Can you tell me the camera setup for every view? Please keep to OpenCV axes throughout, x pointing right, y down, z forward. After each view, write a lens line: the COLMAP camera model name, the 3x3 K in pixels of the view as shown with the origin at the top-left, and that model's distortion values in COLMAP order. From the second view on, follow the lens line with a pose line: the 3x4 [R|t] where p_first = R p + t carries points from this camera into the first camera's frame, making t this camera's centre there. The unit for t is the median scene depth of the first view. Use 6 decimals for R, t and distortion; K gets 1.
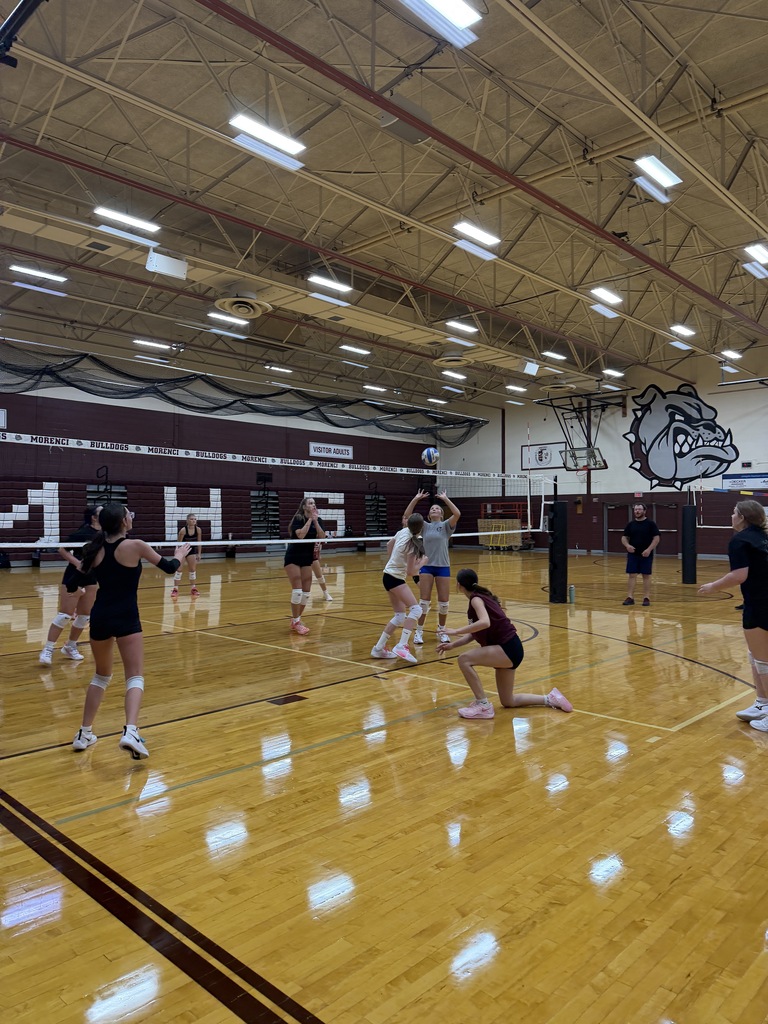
lens RADIAL K [[722.7, 0, 390.4], [0, 722.7, 514.3], [0, 0, 1]] dist [0.046937, -0.034482]
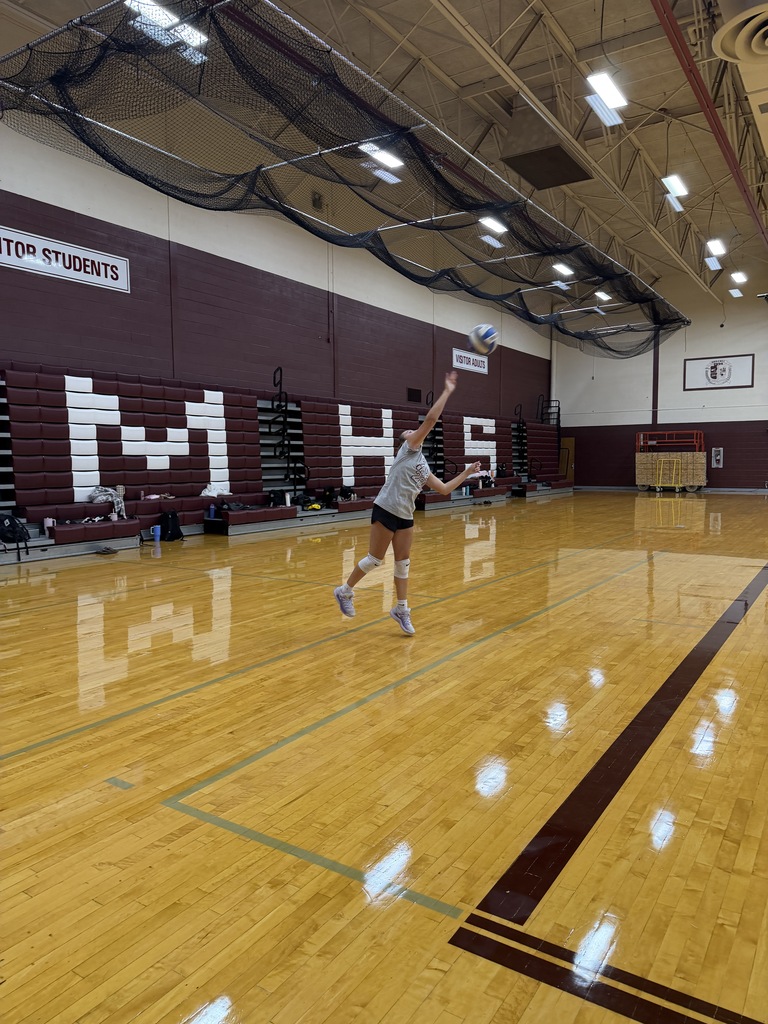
lens RADIAL K [[722.7, 0, 385.0], [0, 722.7, 511.5], [0, 0, 1]] dist [0.046937, -0.034482]
pose [[0.984826, -0.023806, 0.171905, -0.470823], [0.010581, 0.996941, 0.077443, 0.009803], [-0.173223, -0.074449, 0.982065, 0.433927]]
